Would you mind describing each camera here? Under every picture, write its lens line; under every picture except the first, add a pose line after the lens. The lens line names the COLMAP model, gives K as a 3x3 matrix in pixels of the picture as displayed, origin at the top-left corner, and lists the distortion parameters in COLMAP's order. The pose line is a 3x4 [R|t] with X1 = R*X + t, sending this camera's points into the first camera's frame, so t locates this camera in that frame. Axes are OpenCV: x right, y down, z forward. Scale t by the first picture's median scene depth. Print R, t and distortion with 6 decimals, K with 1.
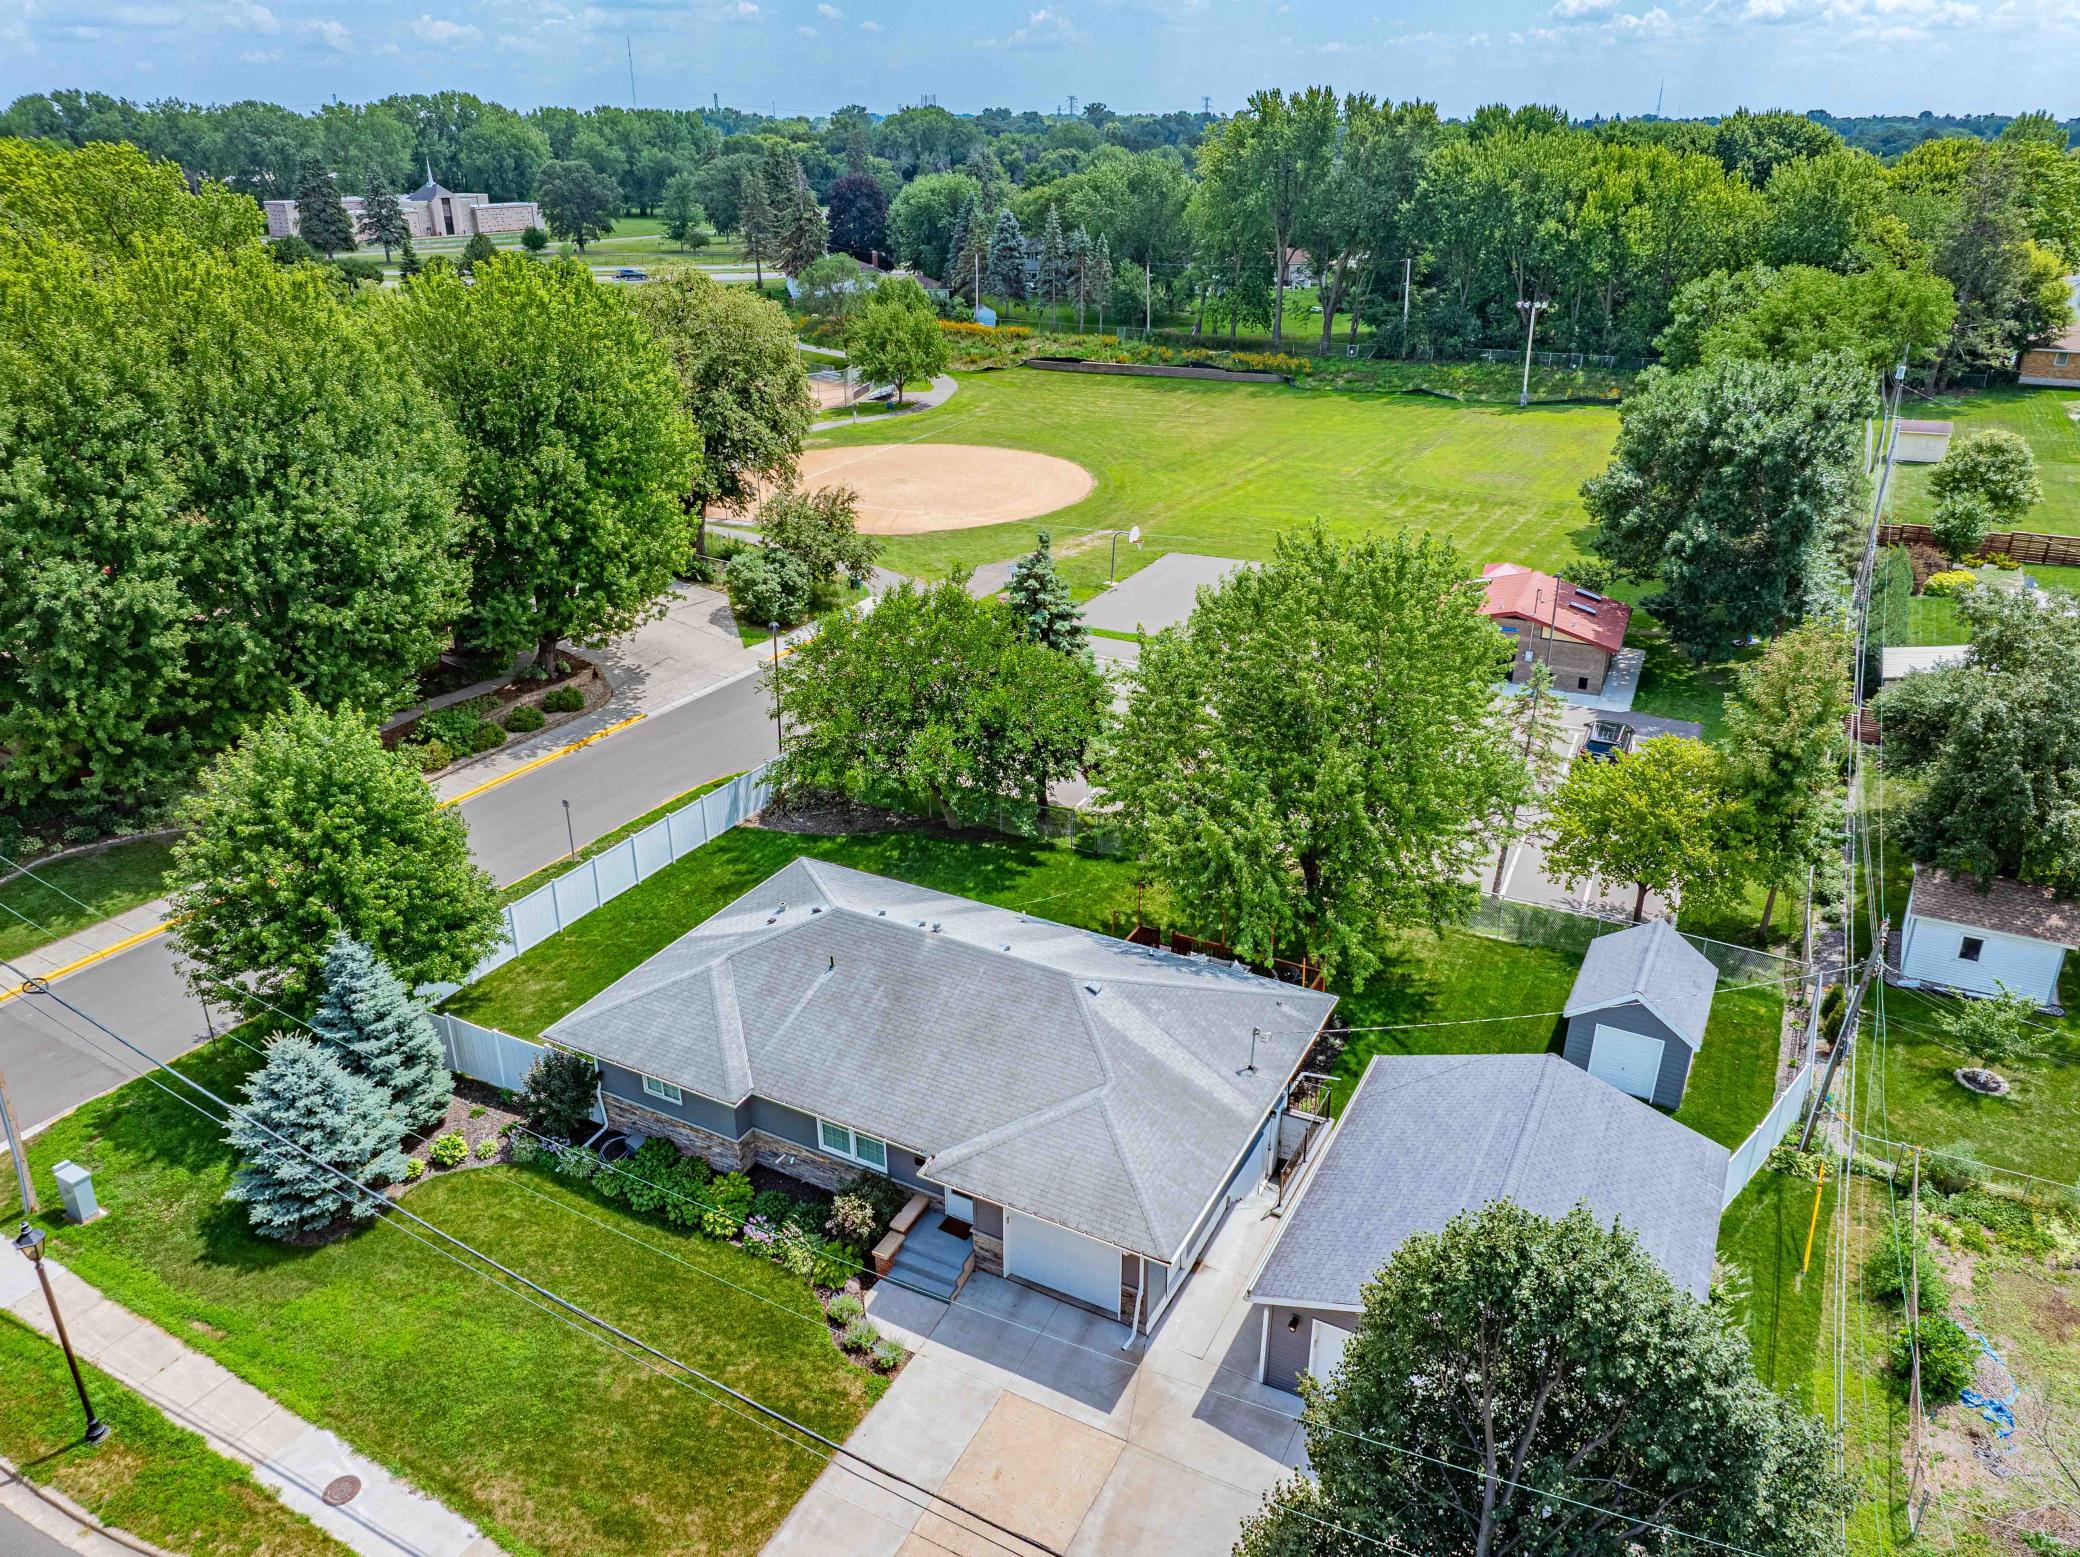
lens RADIAL K [[1467.2, 0, 1040.3], [0, 1467.2, 775.2], [0, 0, 1]] dist [-0.020890, 0.025532]
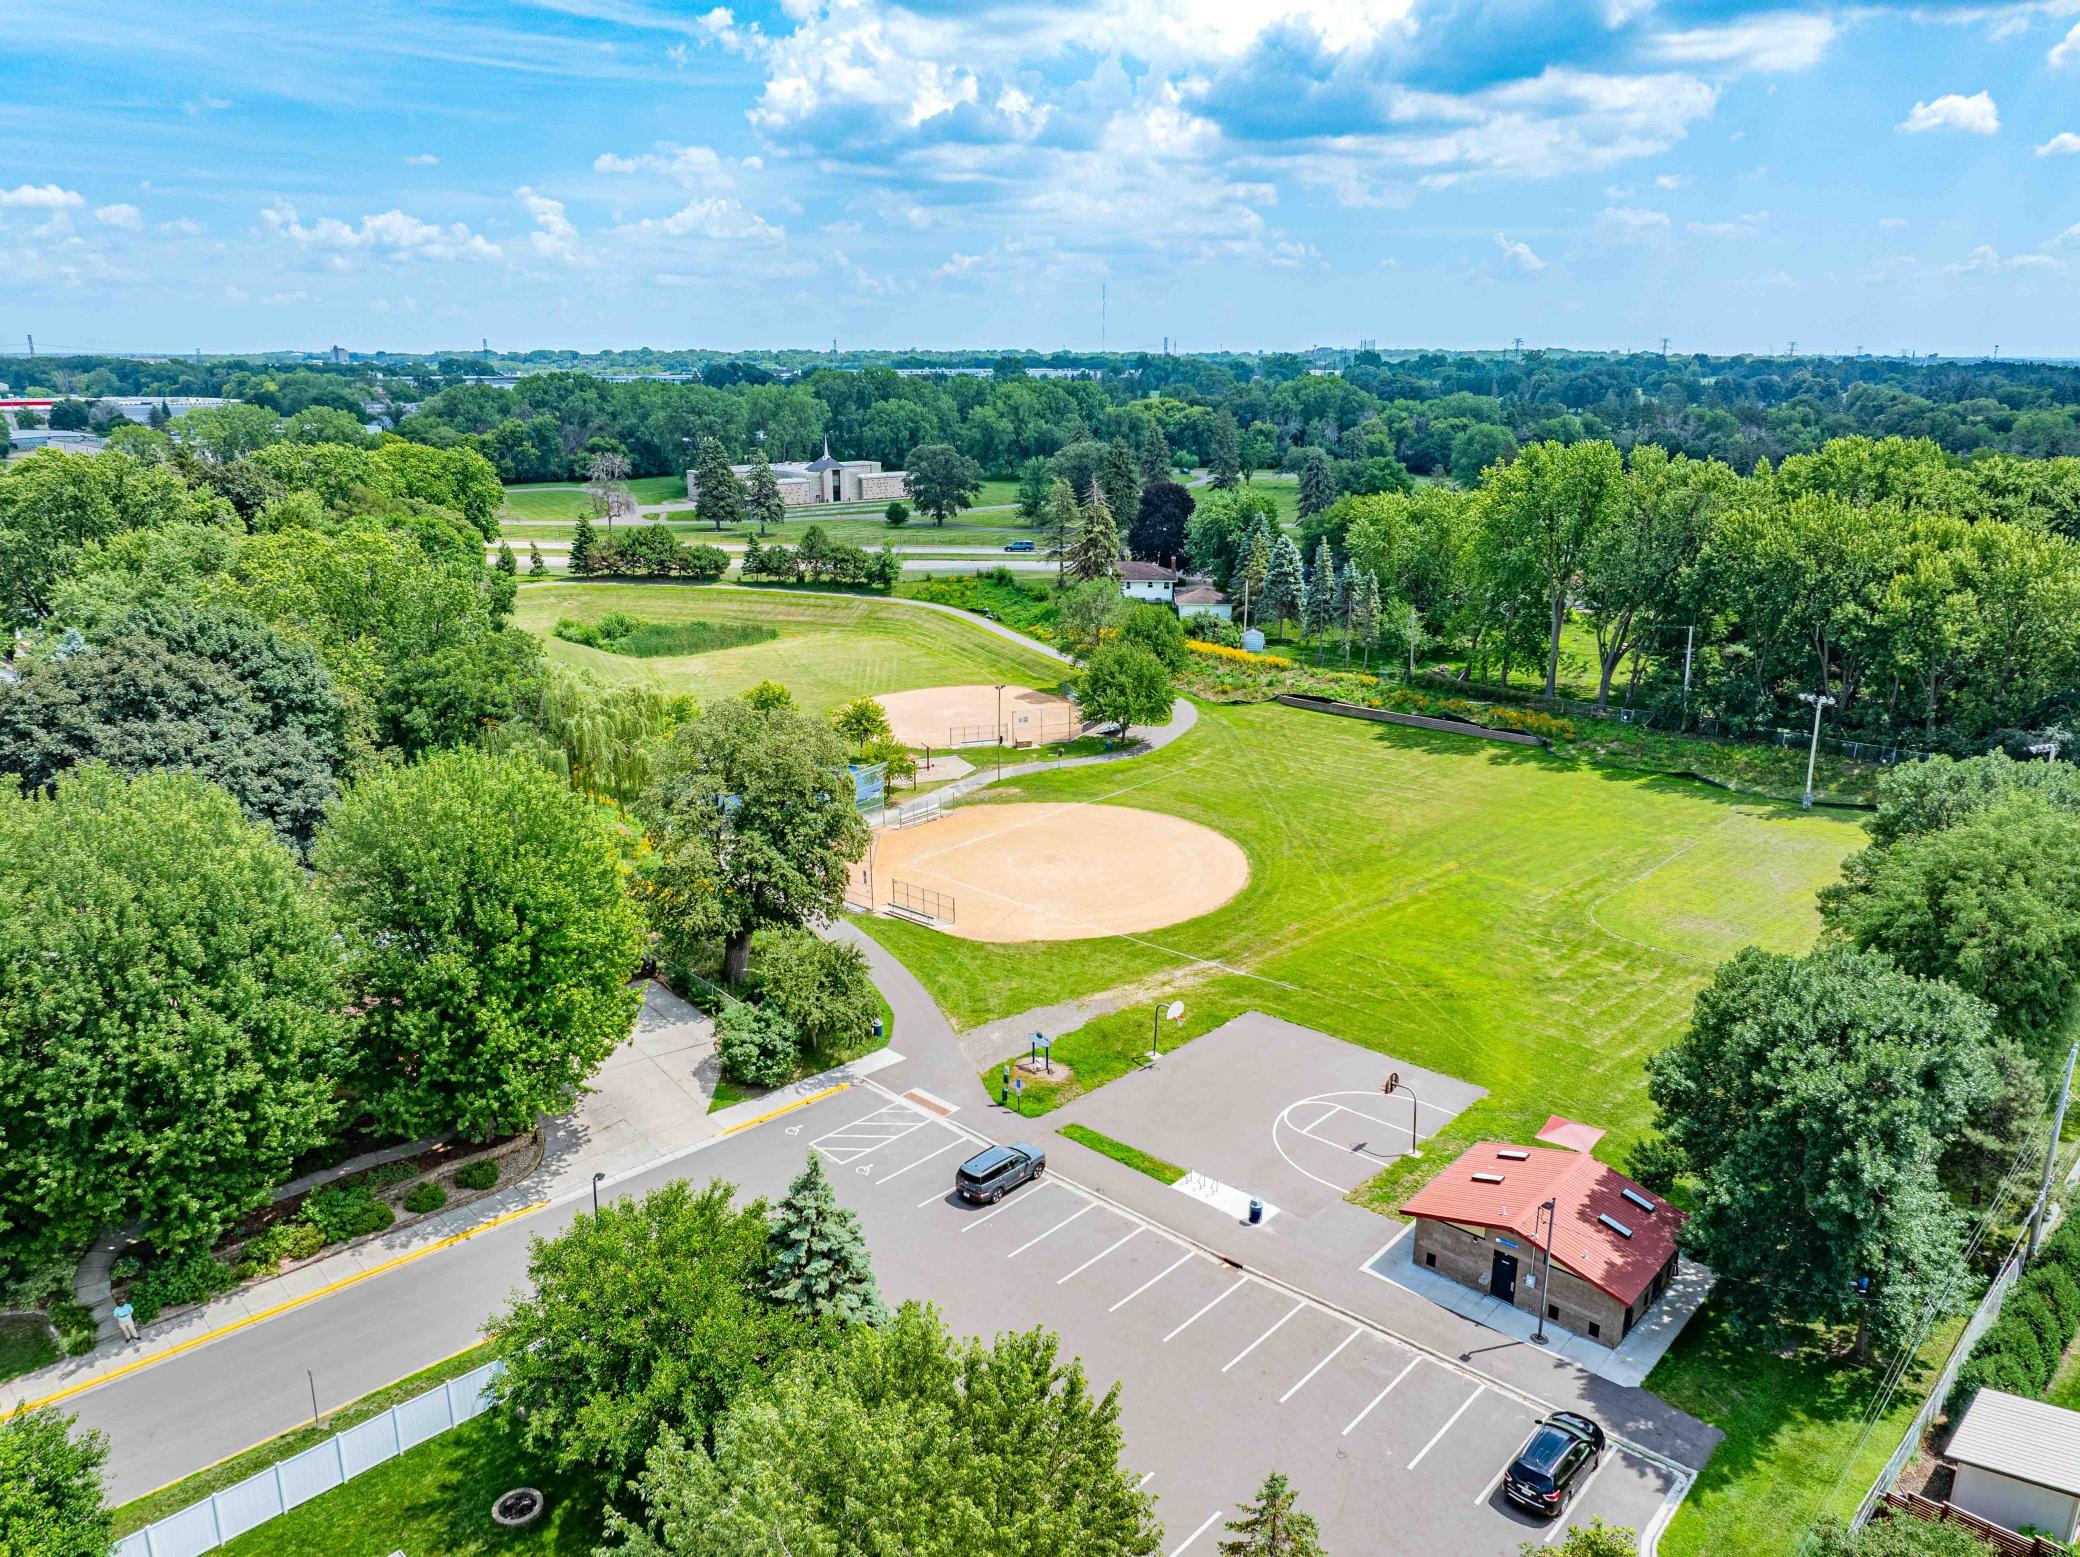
lens RADIAL K [[1467.2, 0, 1050.7], [0, 1467.2, 779.6], [0, 0, 1]] dist [-0.020890, 0.025532]
pose [[0.958623, 0.082681, -0.272408, 0.138439], [-0.118757, 0.985802, -0.118703, -0.114753], [0.258726, 0.146142, 0.954832, 0.054792]]
